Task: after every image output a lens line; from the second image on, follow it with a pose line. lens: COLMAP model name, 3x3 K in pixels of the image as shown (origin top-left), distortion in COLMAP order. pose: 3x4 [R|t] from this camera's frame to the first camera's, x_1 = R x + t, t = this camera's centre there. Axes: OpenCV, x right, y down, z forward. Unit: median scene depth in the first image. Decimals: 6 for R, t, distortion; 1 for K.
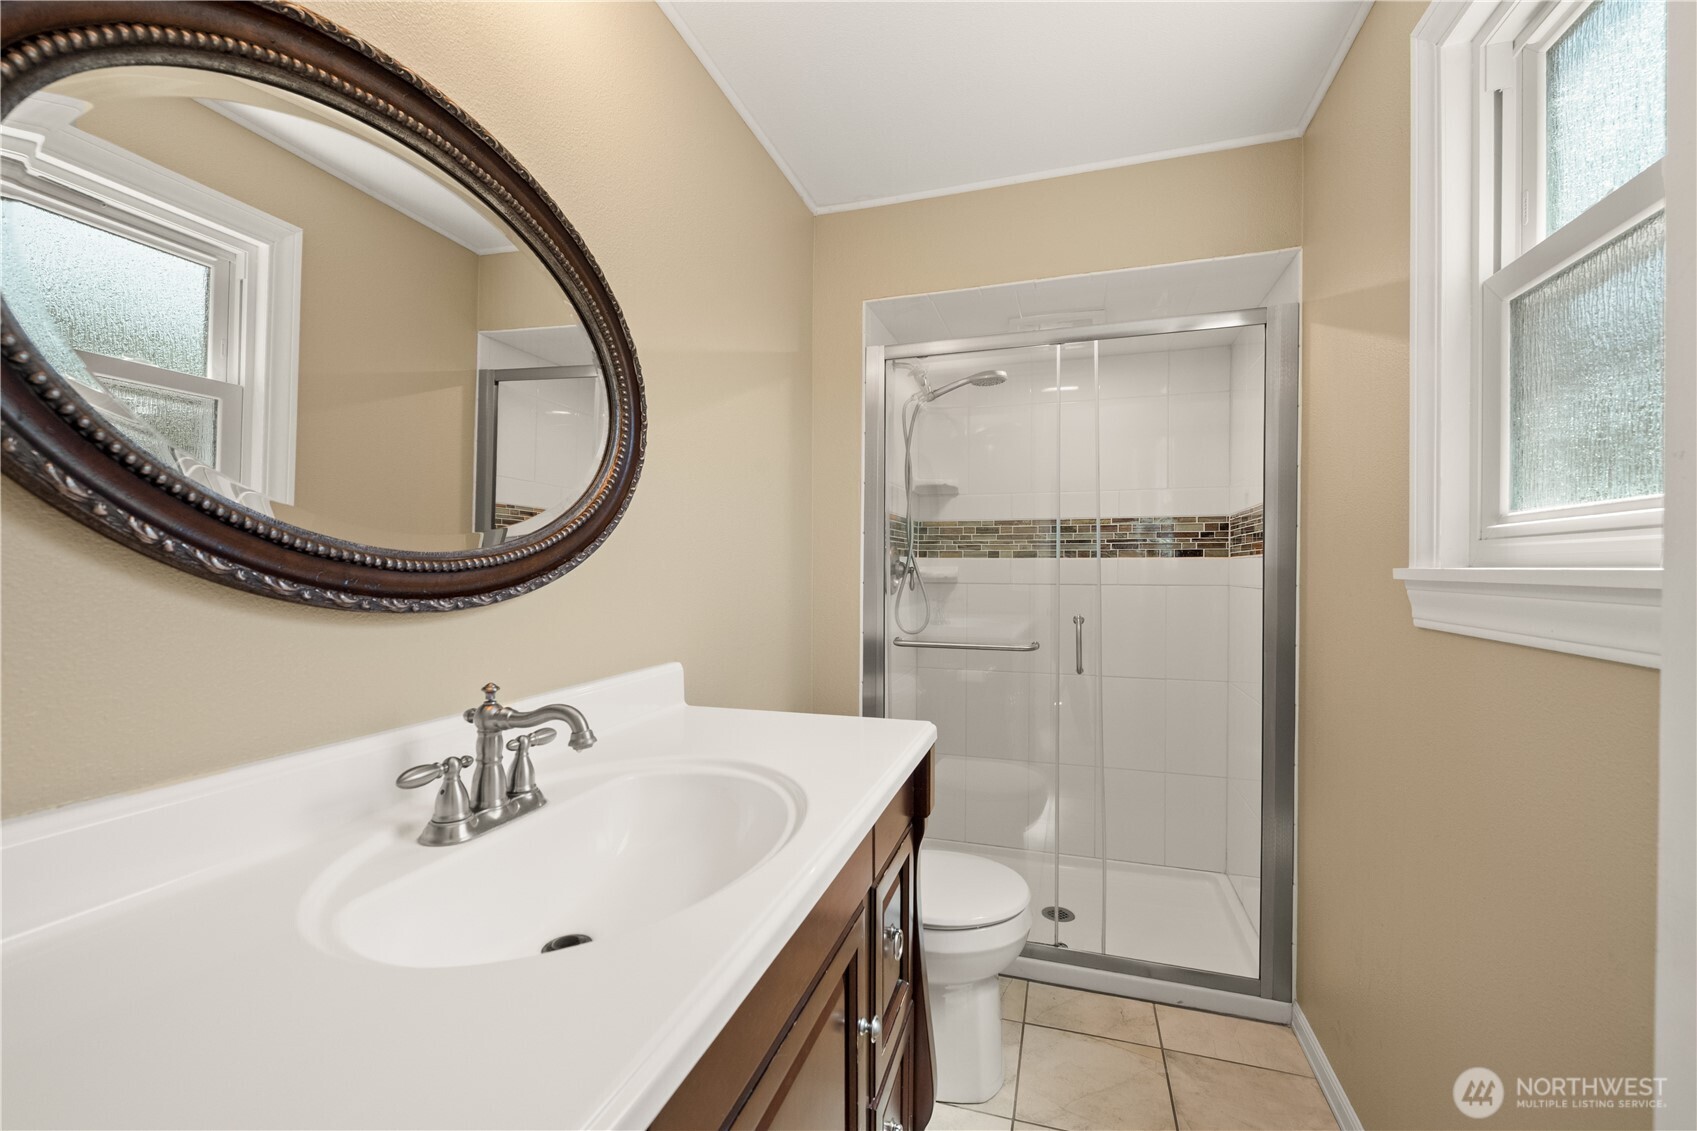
lens RADIAL K [[680.8, 0, 850.5], [0, 680.8, 555.2], [0, 0, 1]] dist [-0.001392, -0.000326]
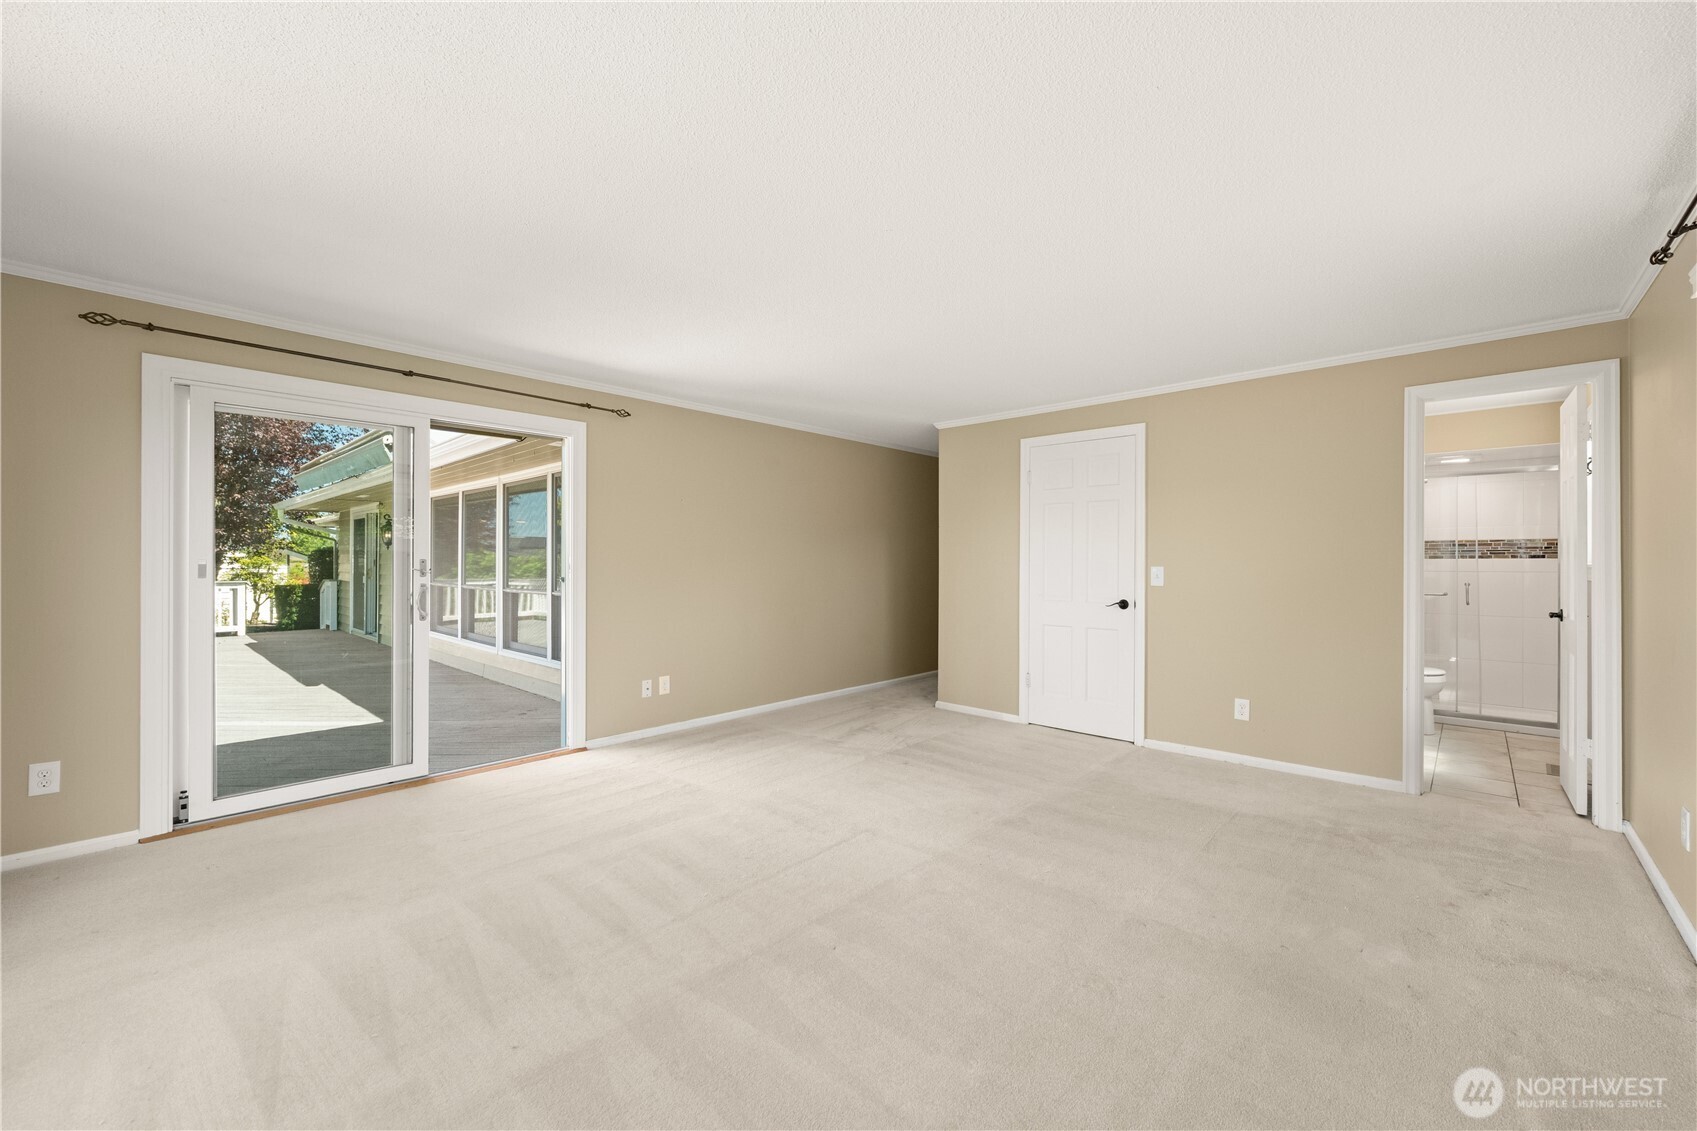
lens RADIAL K [[680.8, 0, 850.5], [0, 680.8, 555.2], [0, 0, 1]] dist [-0.001392, -0.000326]
pose [[0.908226, -0.005612, -0.418441, -0.541348], [0.003404, 0.999976, -0.006024, -0.000330], [0.418465, 0.004047, 0.908224, -1.773374]]
